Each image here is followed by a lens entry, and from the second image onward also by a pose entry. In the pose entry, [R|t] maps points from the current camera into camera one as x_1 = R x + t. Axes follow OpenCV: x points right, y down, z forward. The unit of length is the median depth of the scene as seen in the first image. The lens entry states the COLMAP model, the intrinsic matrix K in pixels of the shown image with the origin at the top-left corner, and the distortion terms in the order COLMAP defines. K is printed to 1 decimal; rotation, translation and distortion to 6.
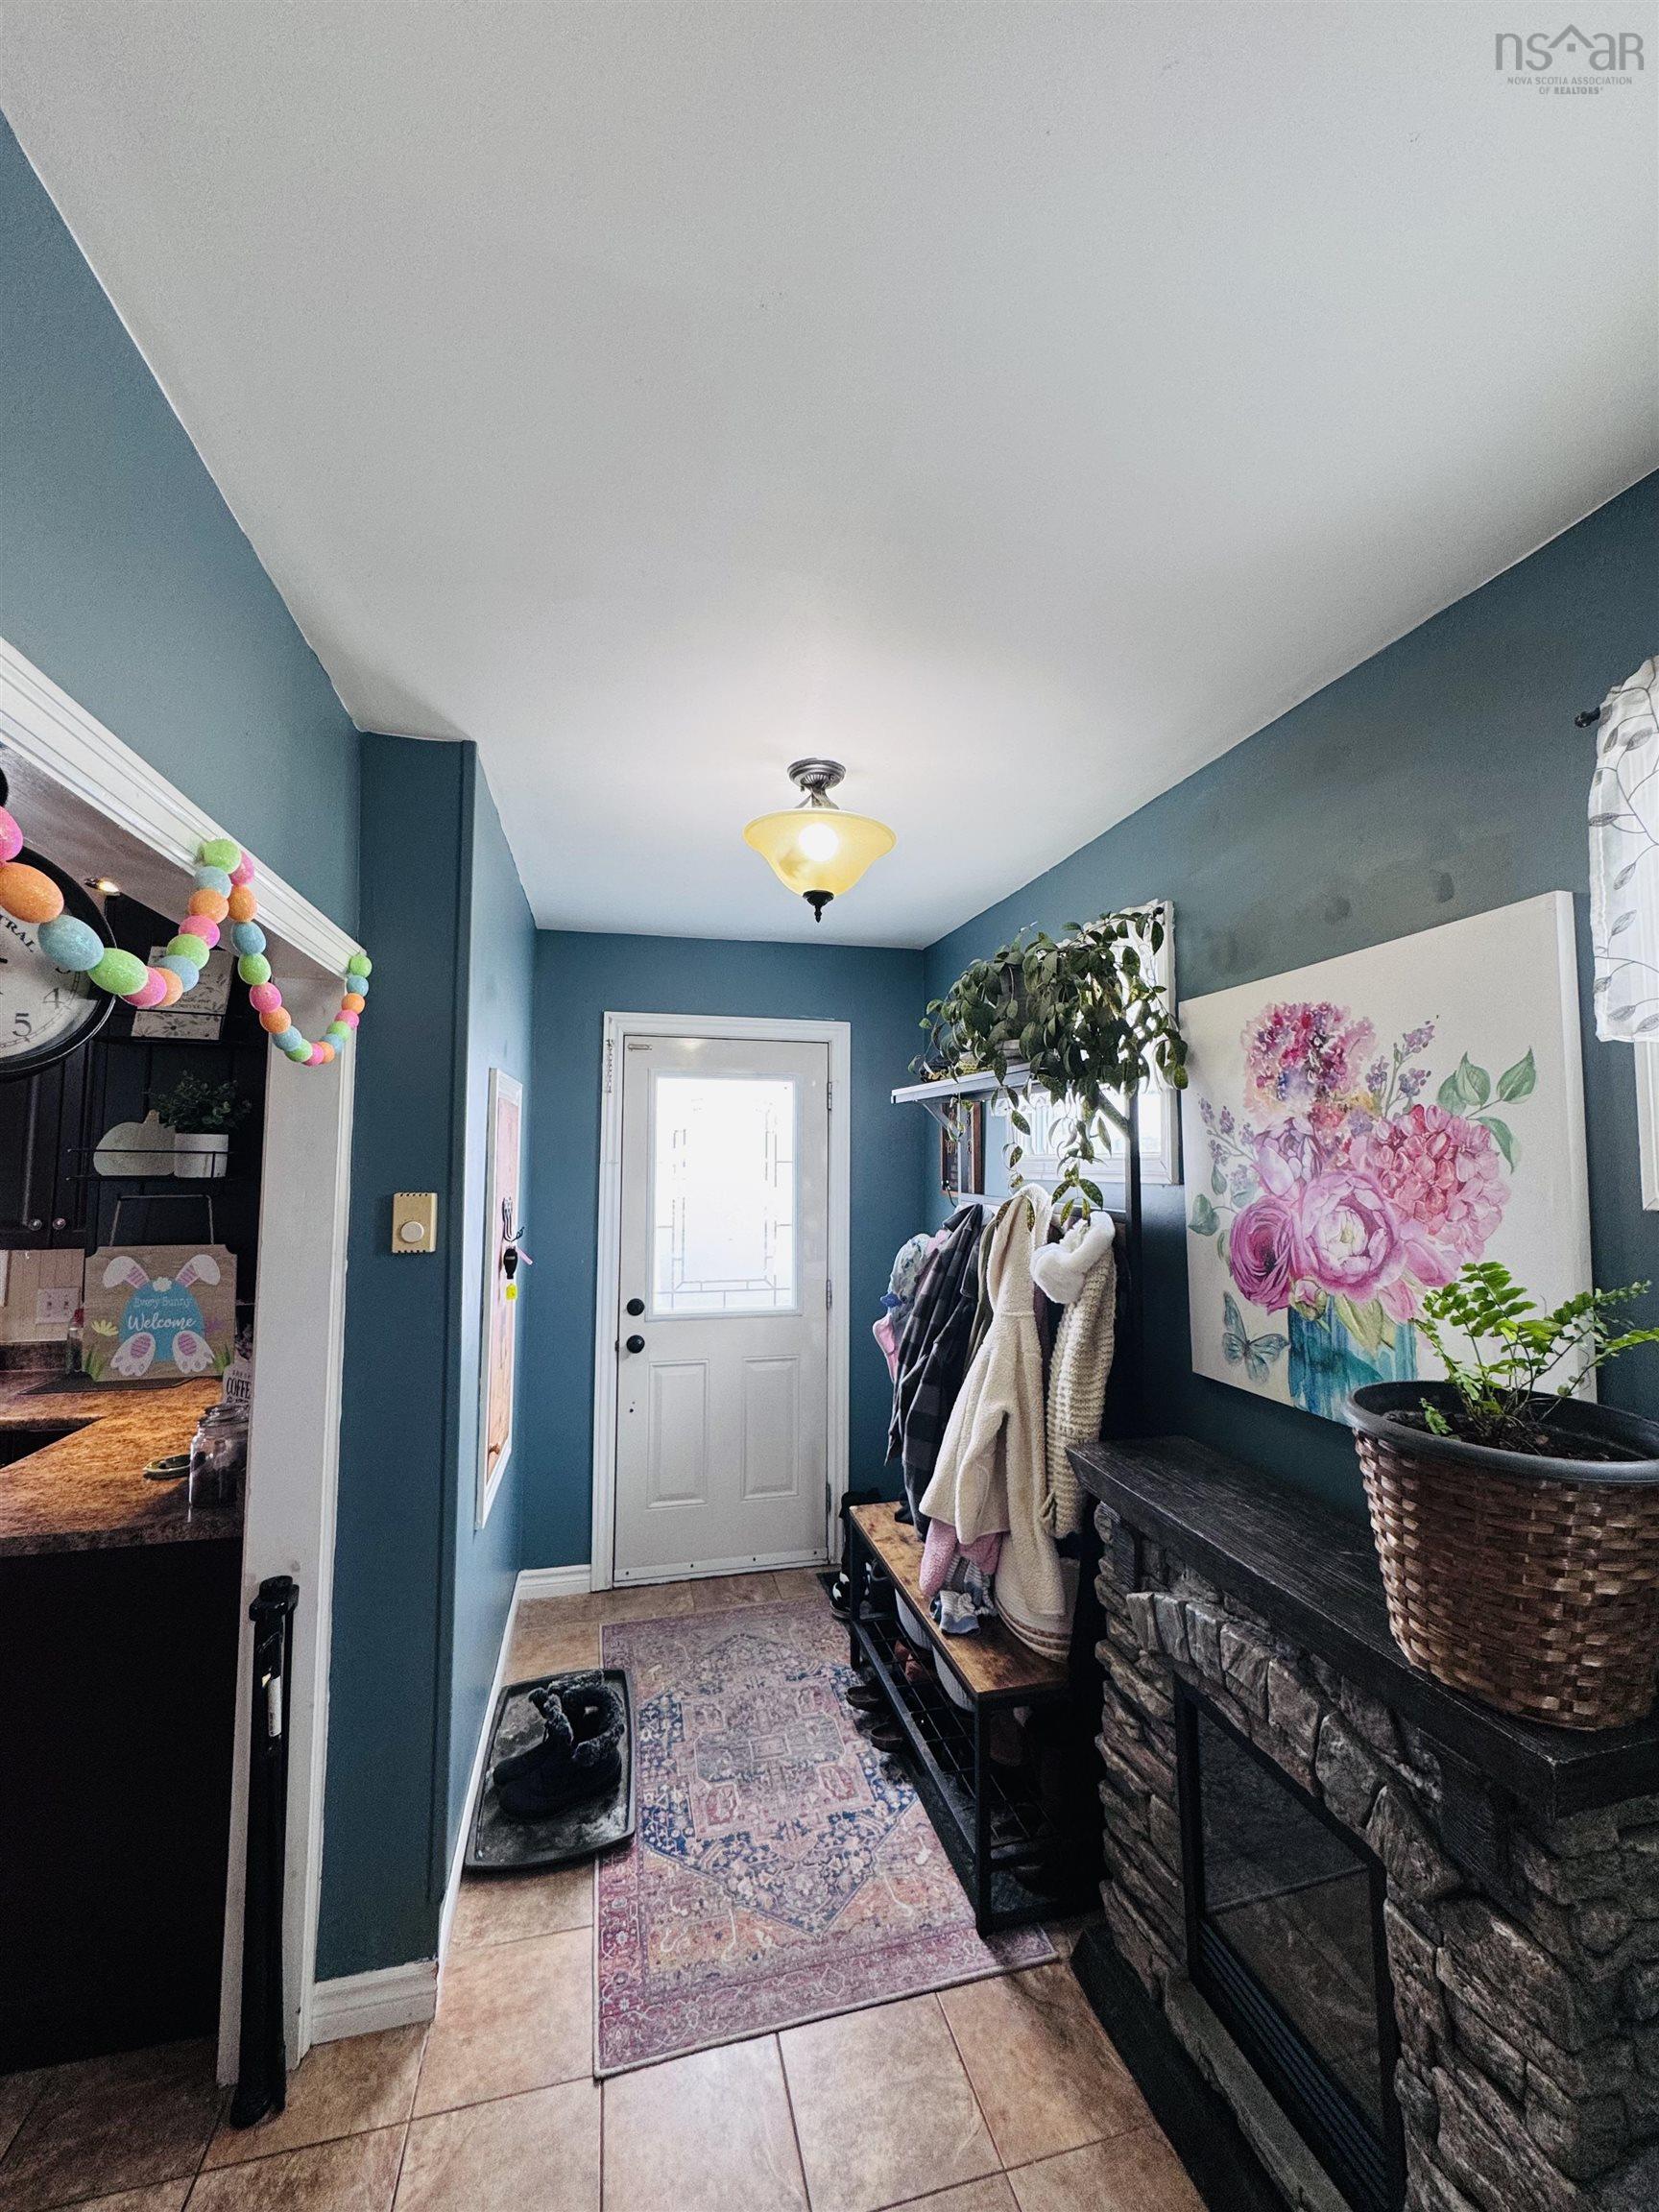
lens RADIAL K [[878.7, 0, 829.1], [0, 878.7, 1107.3], [0, 0, 1]] dist [0.000230, 0.000524]
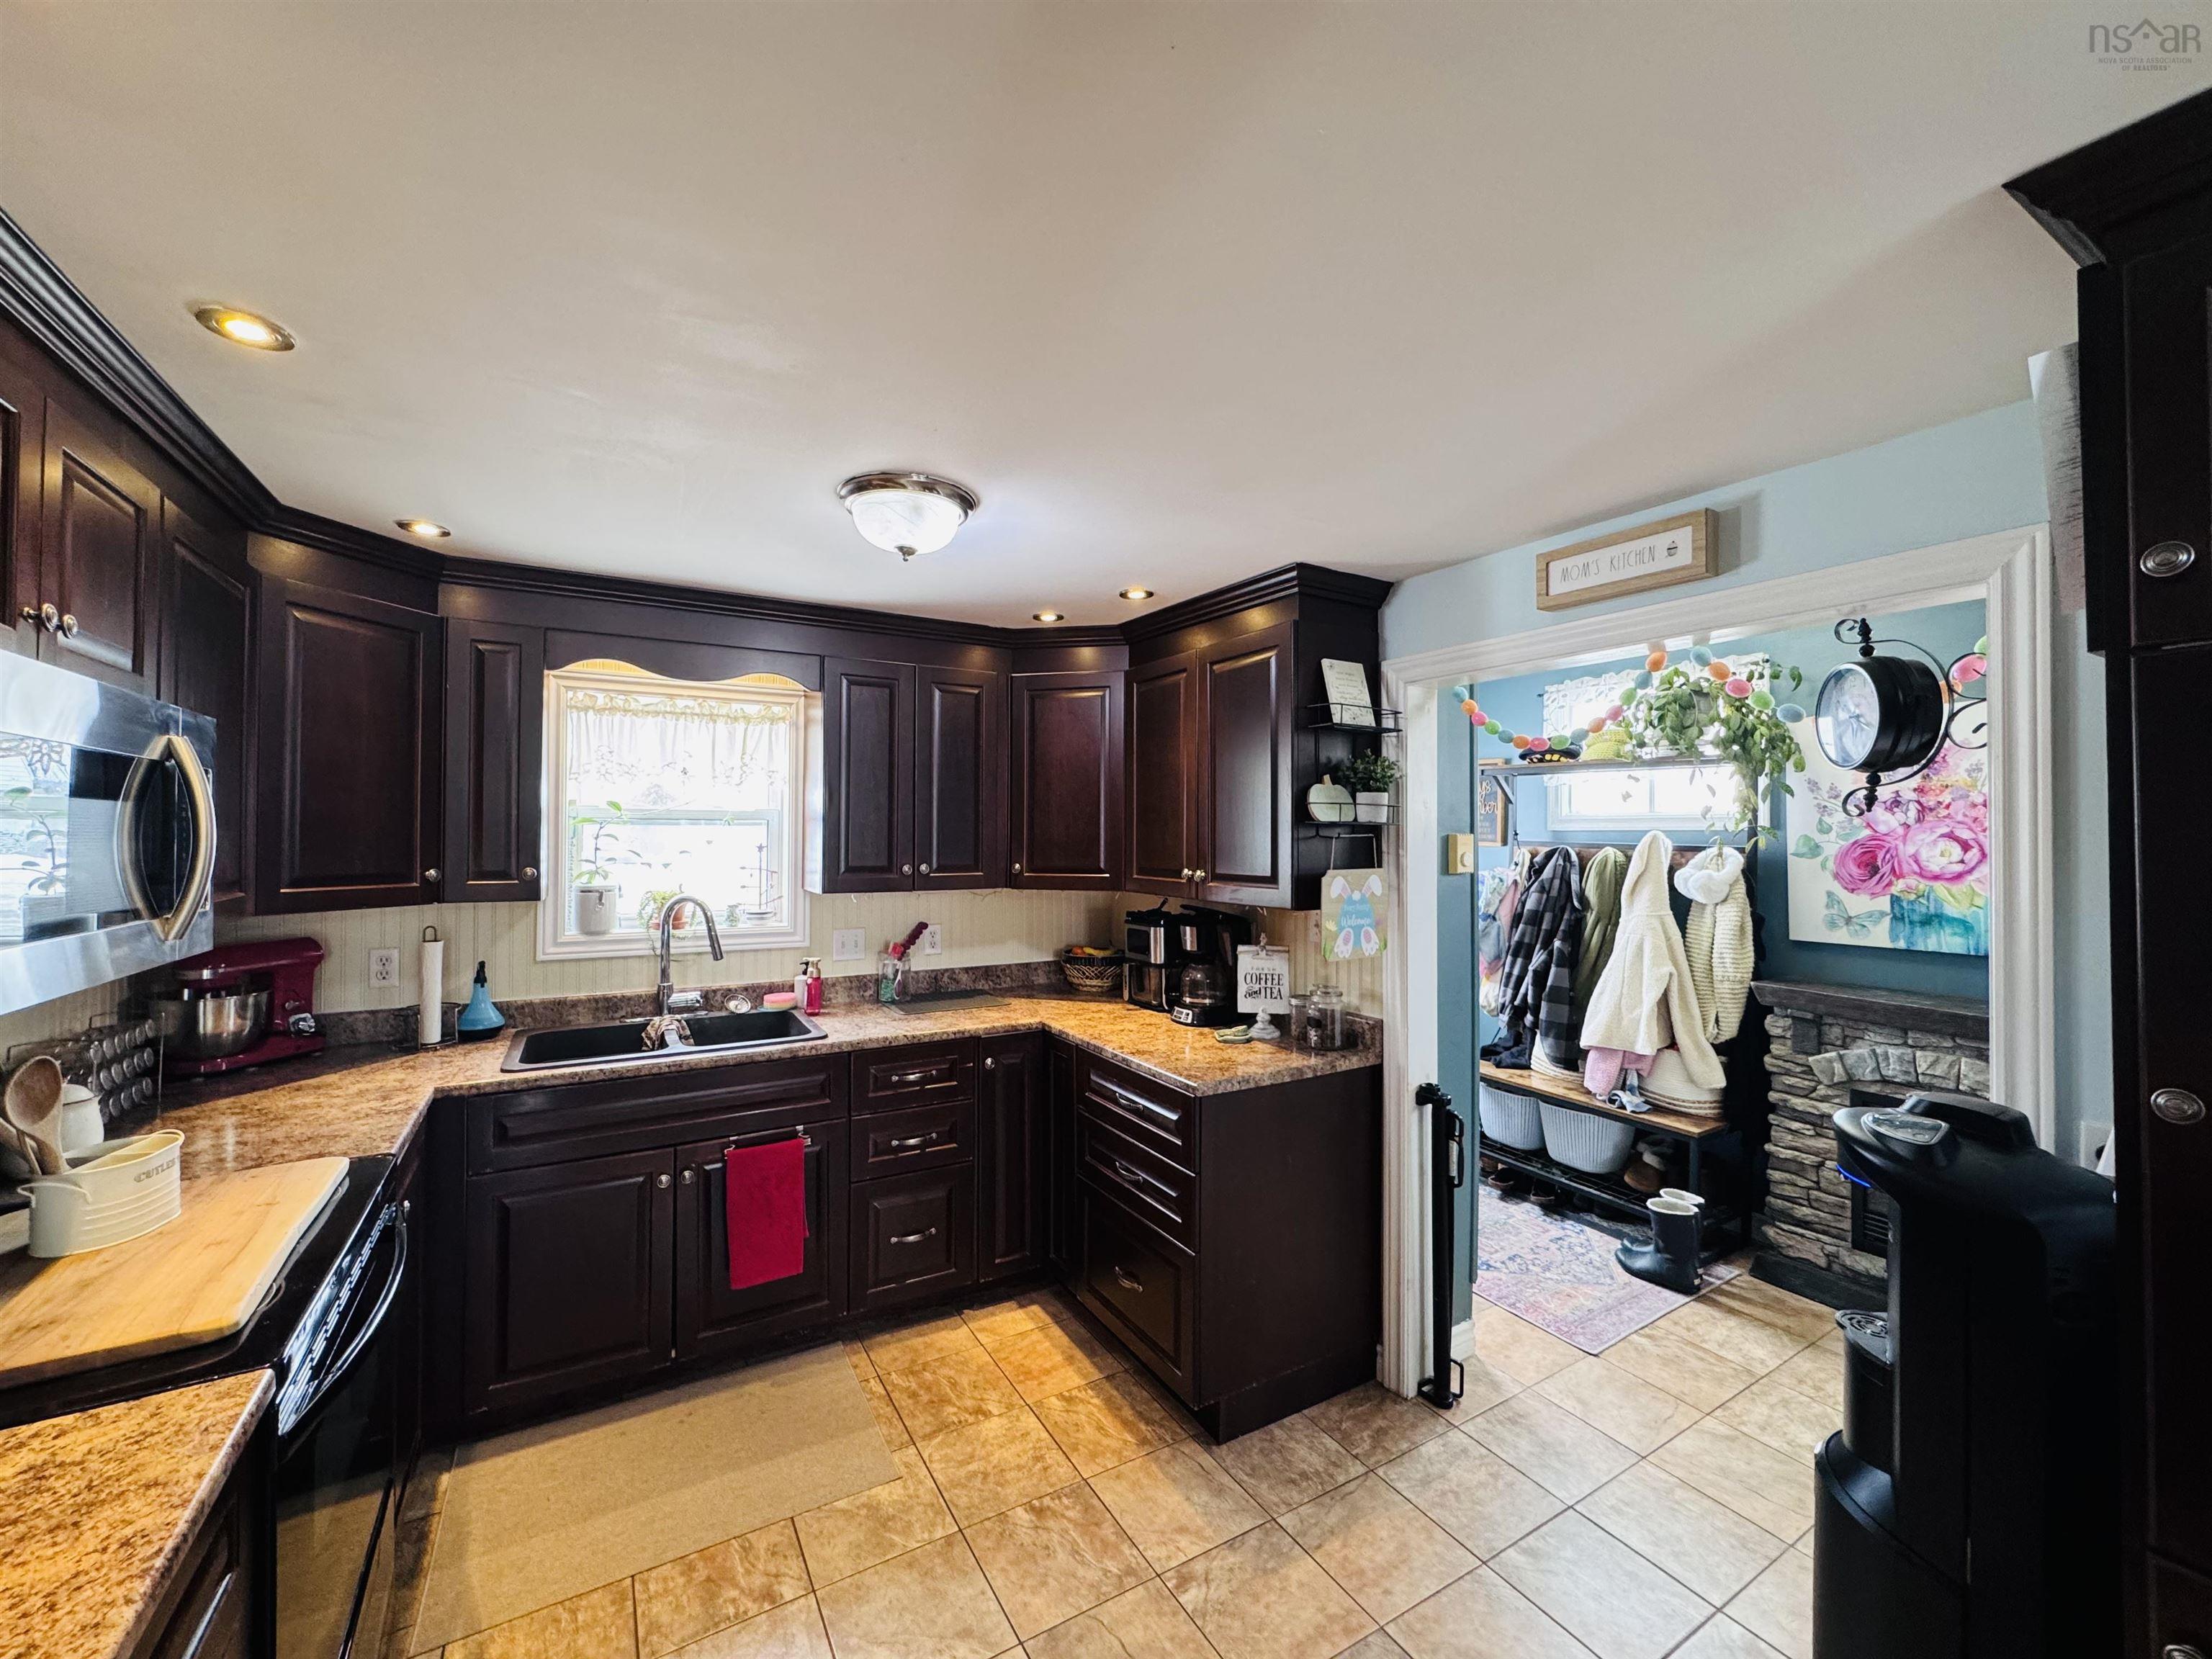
lens RADIAL K [[878.7, 0, 1107.1], [0, 878.7, 828.1], [0, 0, 1]] dist [0.000230, 0.000524]
pose [[0.956907, -0.000290, 0.290395, -1.576160], [-0.018240, 0.997965, 0.061101, 0.008721], [-0.289822, -0.063764, 0.954954, -0.262822]]
